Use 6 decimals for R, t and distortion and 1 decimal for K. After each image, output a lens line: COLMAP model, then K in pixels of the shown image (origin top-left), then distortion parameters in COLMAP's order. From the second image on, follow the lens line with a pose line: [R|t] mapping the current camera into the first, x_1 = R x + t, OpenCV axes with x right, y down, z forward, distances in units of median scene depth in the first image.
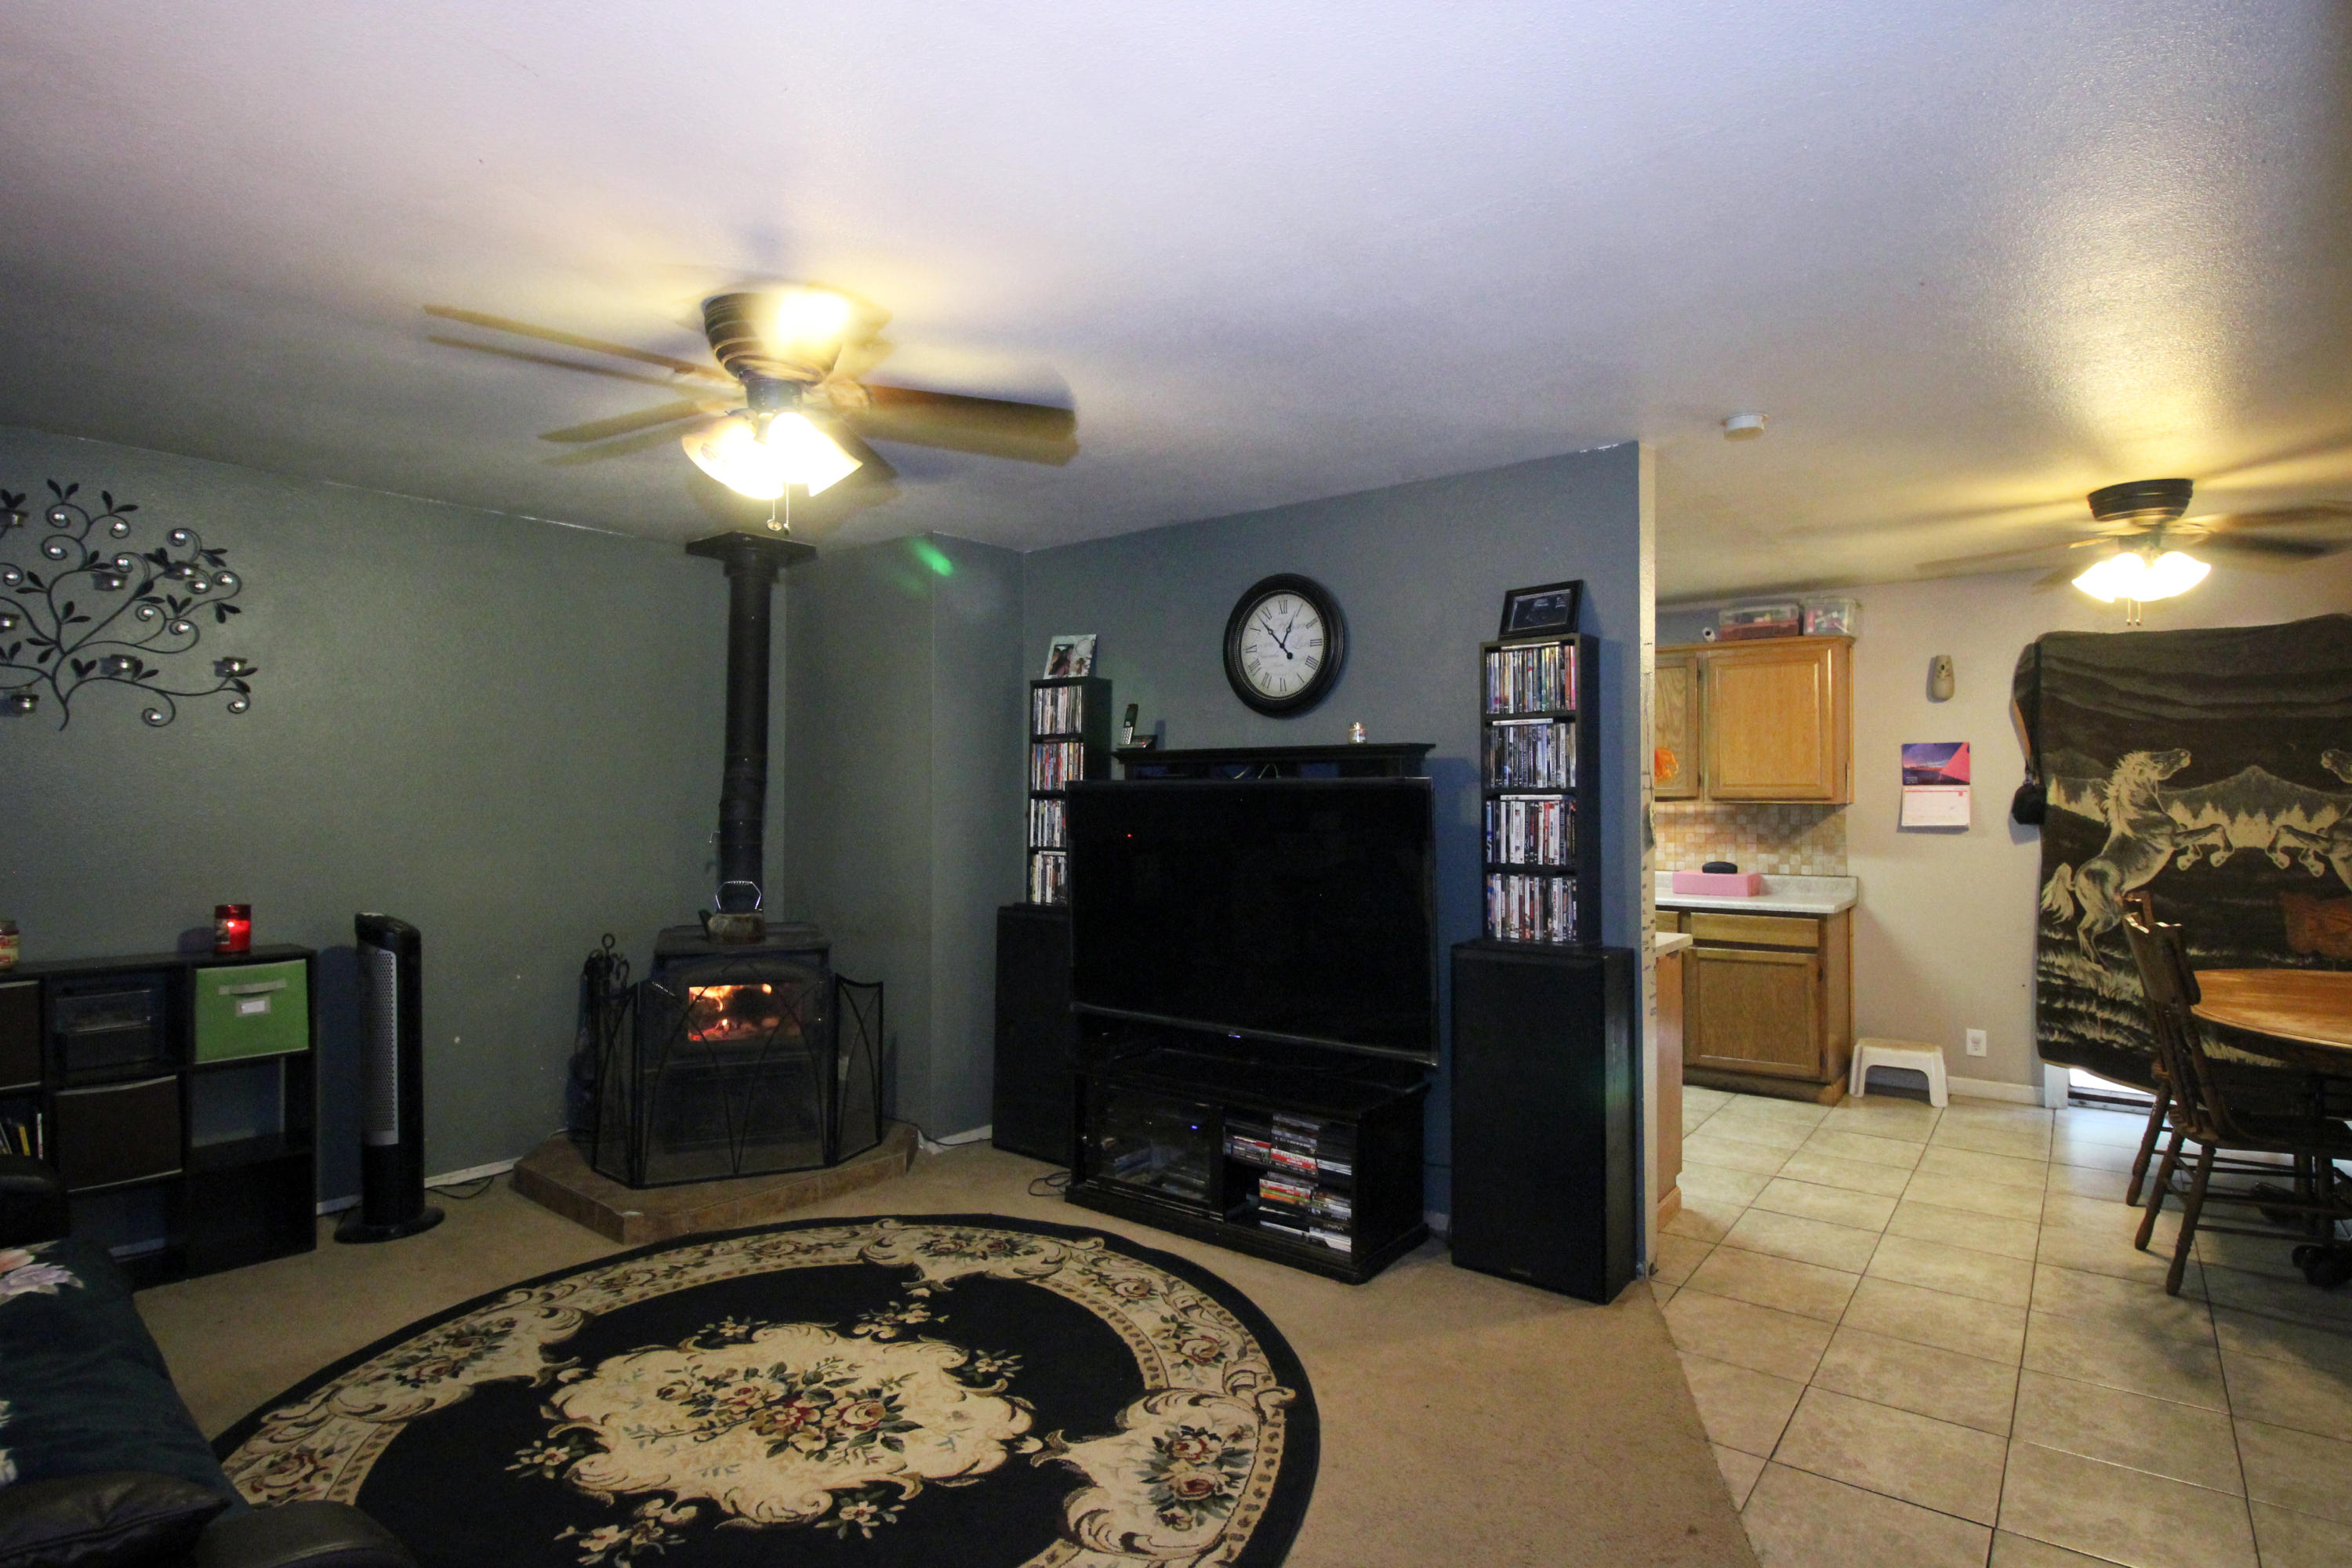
lens RADIAL K [[1183.1, 0, 1186.6], [0, 1183.1, 767.6], [0, 0, 1]] dist [-0.008811, -0.001022]
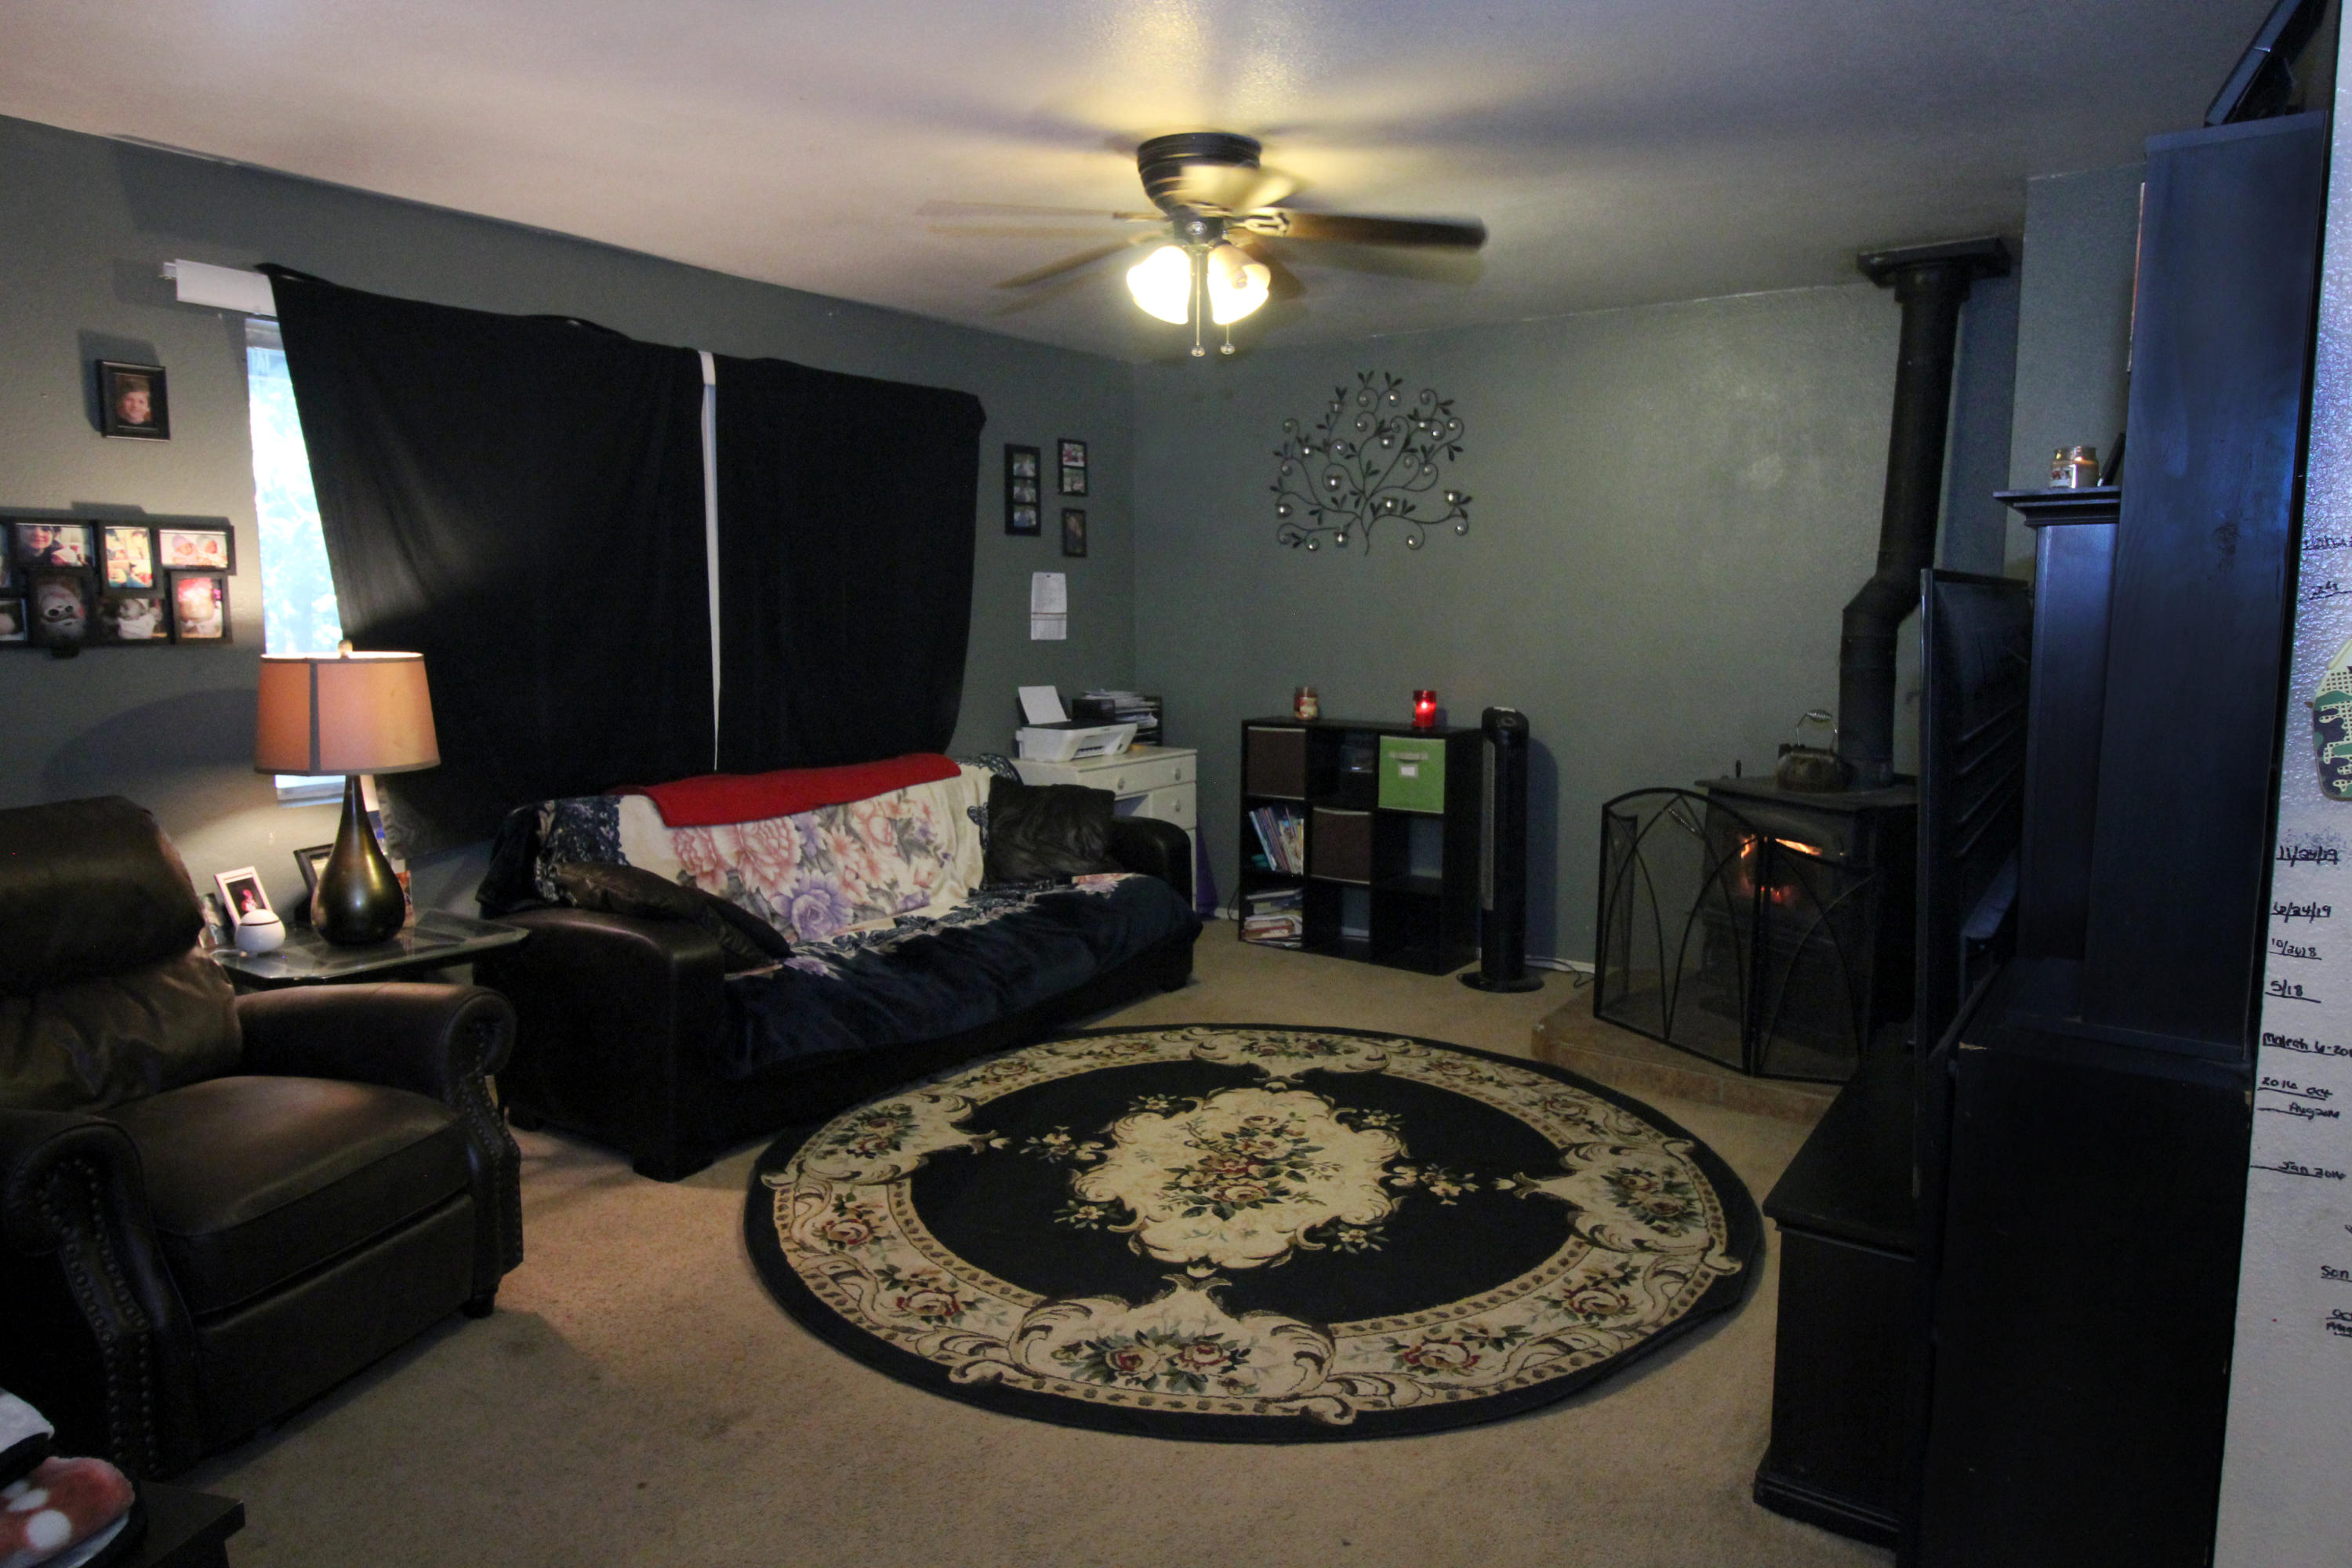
lens RADIAL K [[1455.5, 0, 1180.9], [0, 1455.5, 754.5], [0, 0, 1]] dist [-0.001430, -0.000209]
pose [[0.039849, 0.105850, -0.993583, 0.891046], [0.021026, 0.994064, 0.106744, 0.015638], [0.998984, -0.025145, 0.037387, 0.826906]]
